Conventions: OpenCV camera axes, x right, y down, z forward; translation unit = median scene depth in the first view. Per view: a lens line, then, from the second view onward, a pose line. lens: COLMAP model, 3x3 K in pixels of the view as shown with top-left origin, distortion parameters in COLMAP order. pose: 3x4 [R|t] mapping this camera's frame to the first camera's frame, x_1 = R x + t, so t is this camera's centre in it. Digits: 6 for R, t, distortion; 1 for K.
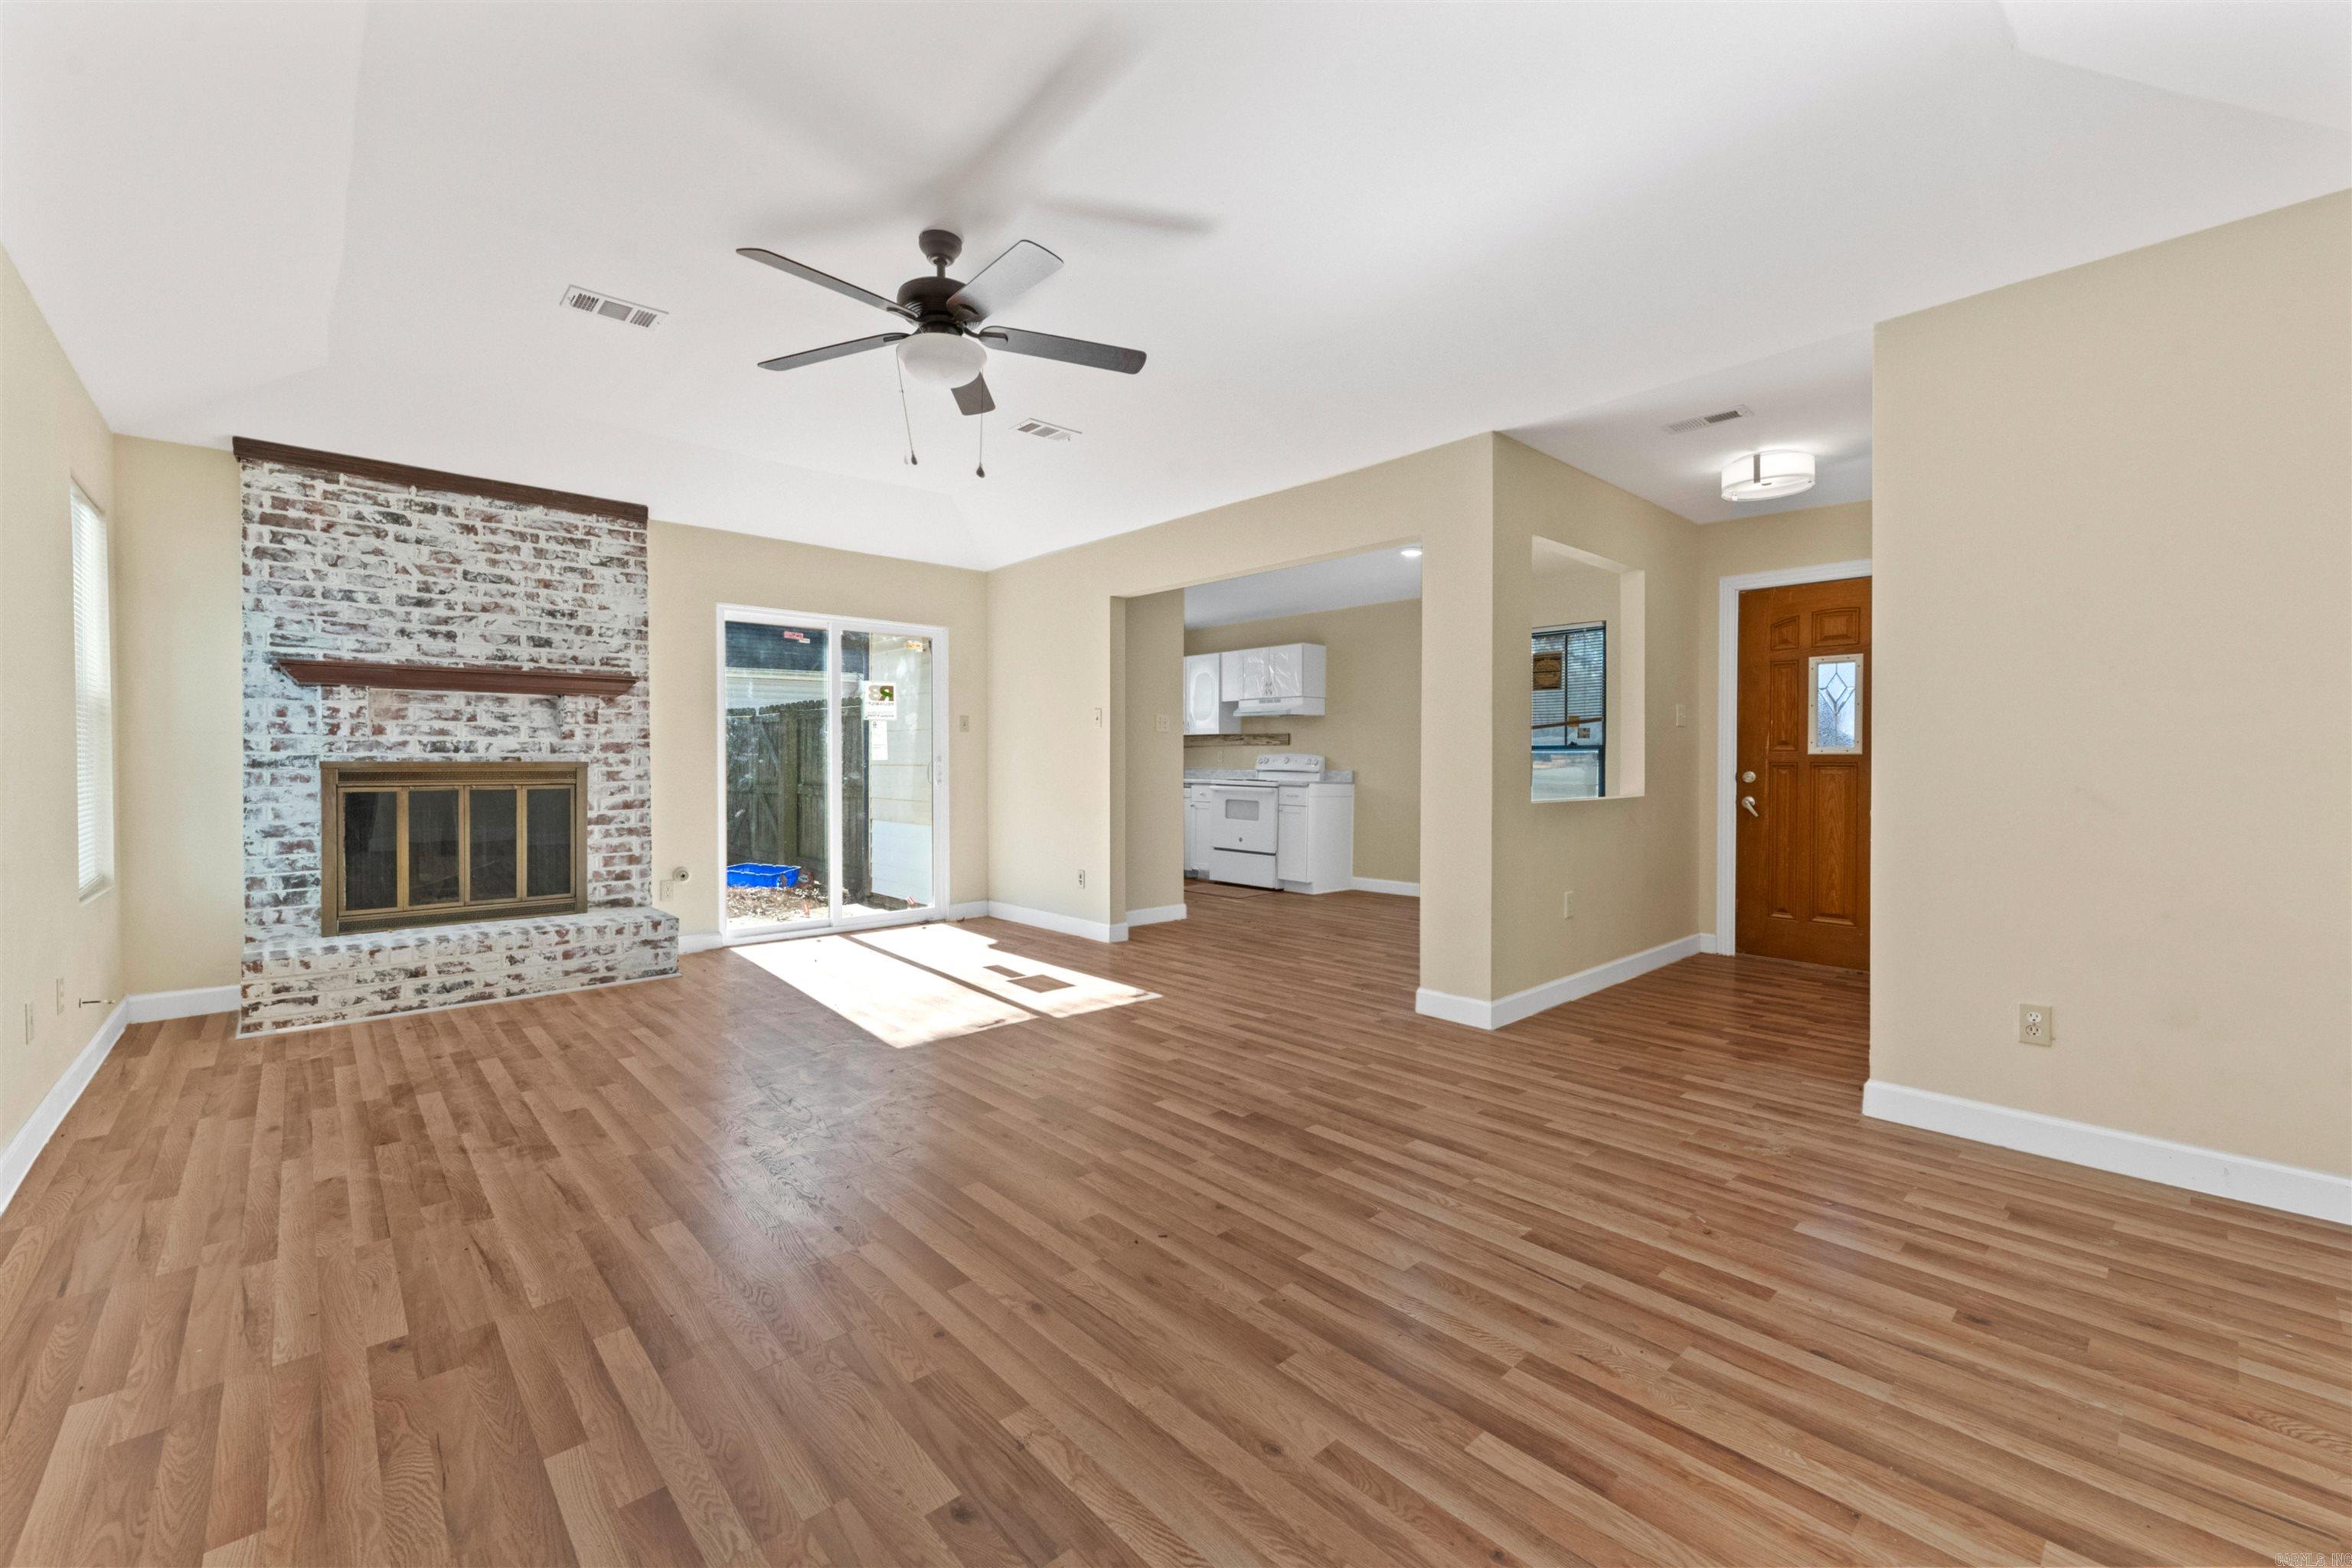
lens RADIAL K [[940.7, 0, 1176.0], [0, 940.7, 784.0], [0, 0, 1]] dist [0.000874, -0.000143]
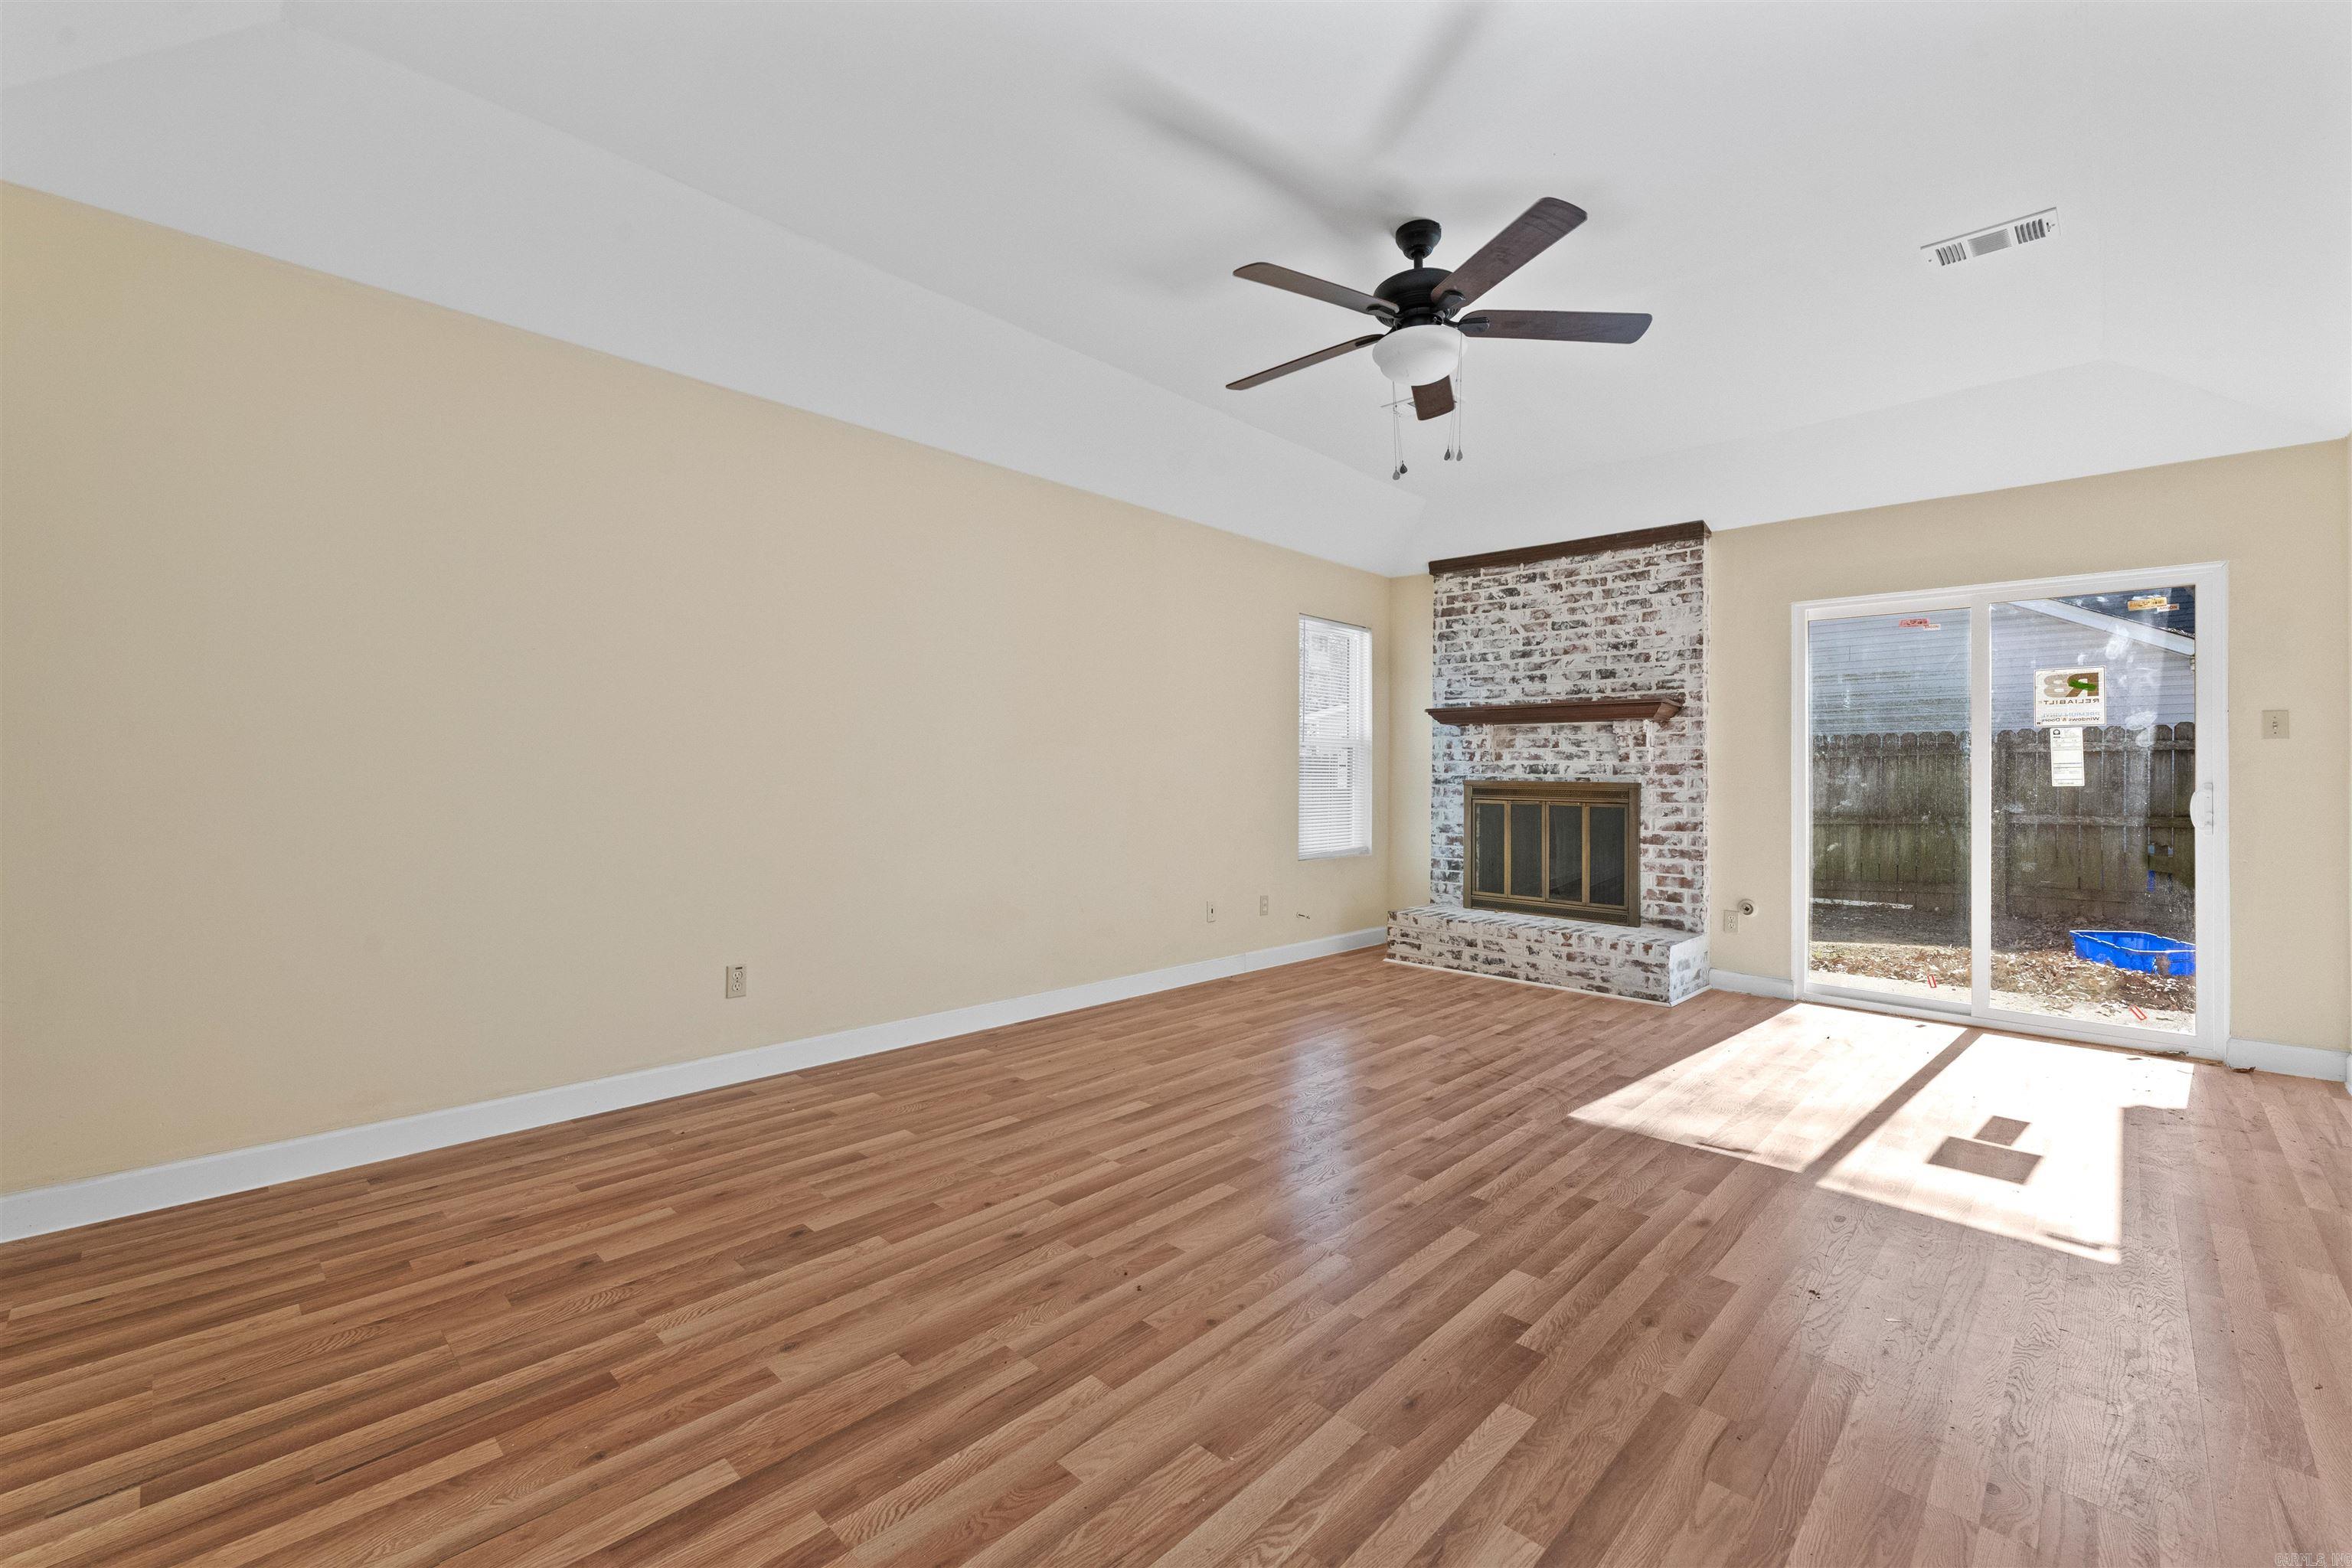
lens RADIAL K [[961.3, 0, 1176.0], [0, 961.3, 784.0], [0, 0, 1]] dist [-0.000920, -0.001010]
pose [[0.073612, 0.010646, -0.997230, 0.442856], [-0.035554, 0.999335, 0.008044, -0.013918], [0.996653, 0.034864, 0.073941, 0.448952]]
